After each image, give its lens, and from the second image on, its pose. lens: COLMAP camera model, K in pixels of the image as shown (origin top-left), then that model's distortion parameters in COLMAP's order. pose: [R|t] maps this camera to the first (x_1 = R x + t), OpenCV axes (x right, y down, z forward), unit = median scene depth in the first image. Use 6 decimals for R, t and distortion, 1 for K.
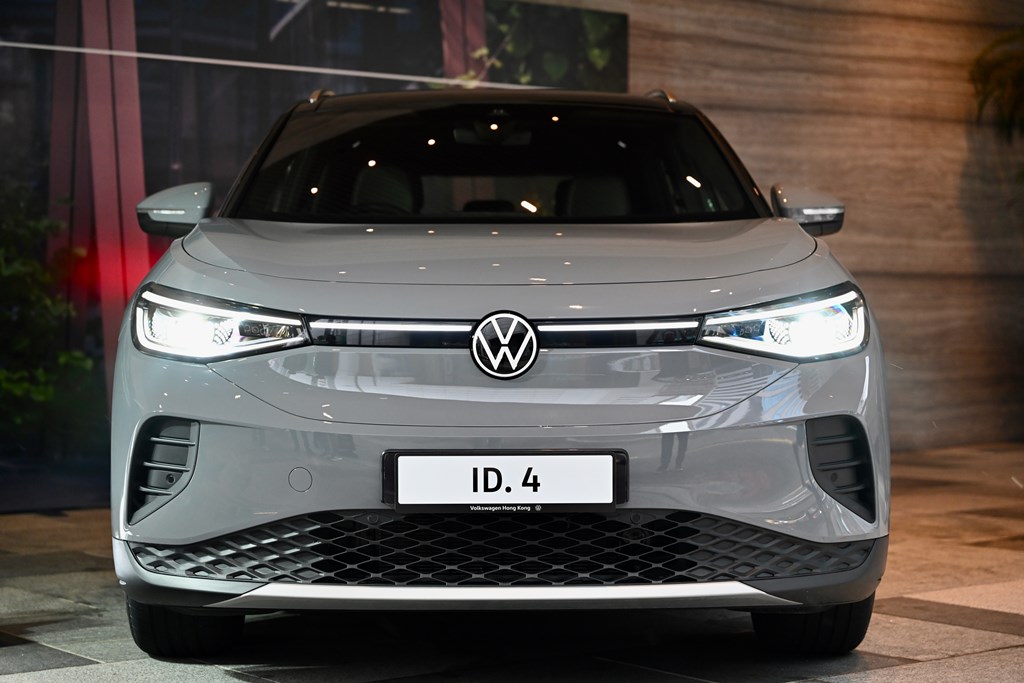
lens RADIAL K [[1917.9, 0, 512.4], [0, 1917.9, 343.2], [0, 0, 1]] dist [-0.030478, 0.000000]
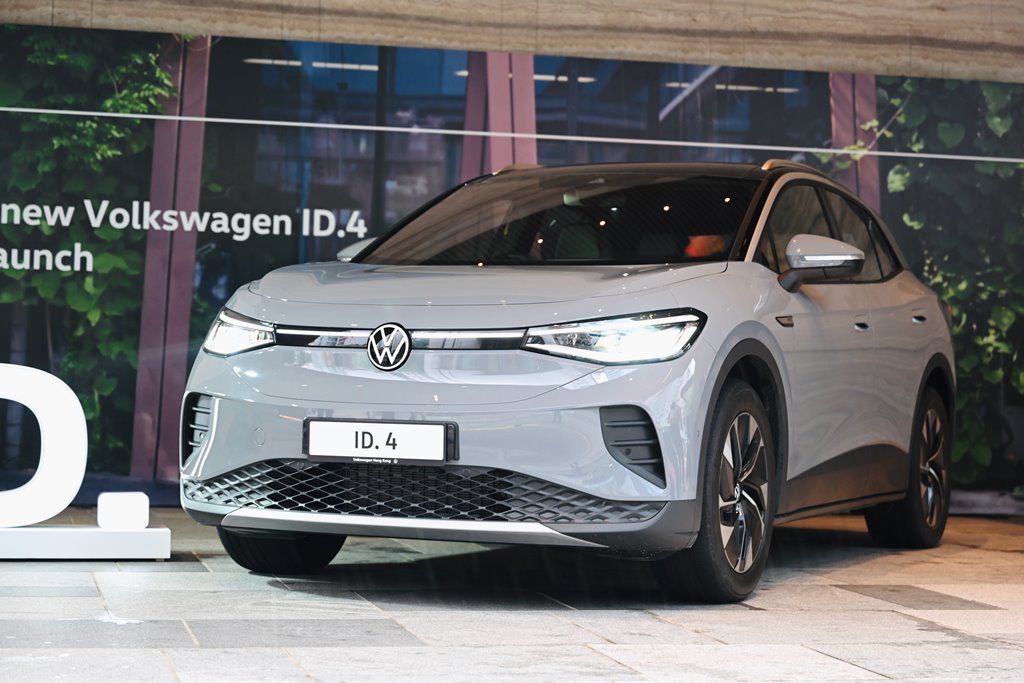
lens RADIAL K [[1917.9, 0, 511.2], [0, 1917.9, 340.0], [0, 0, 1]] dist [-0.030478, 0.000000]
pose [[0.919123, 0.014447, -0.393707, 0.615202], [-0.028935, 0.999104, -0.030888, 0.035893], [0.392908, 0.039782, 0.918717, -0.257198]]
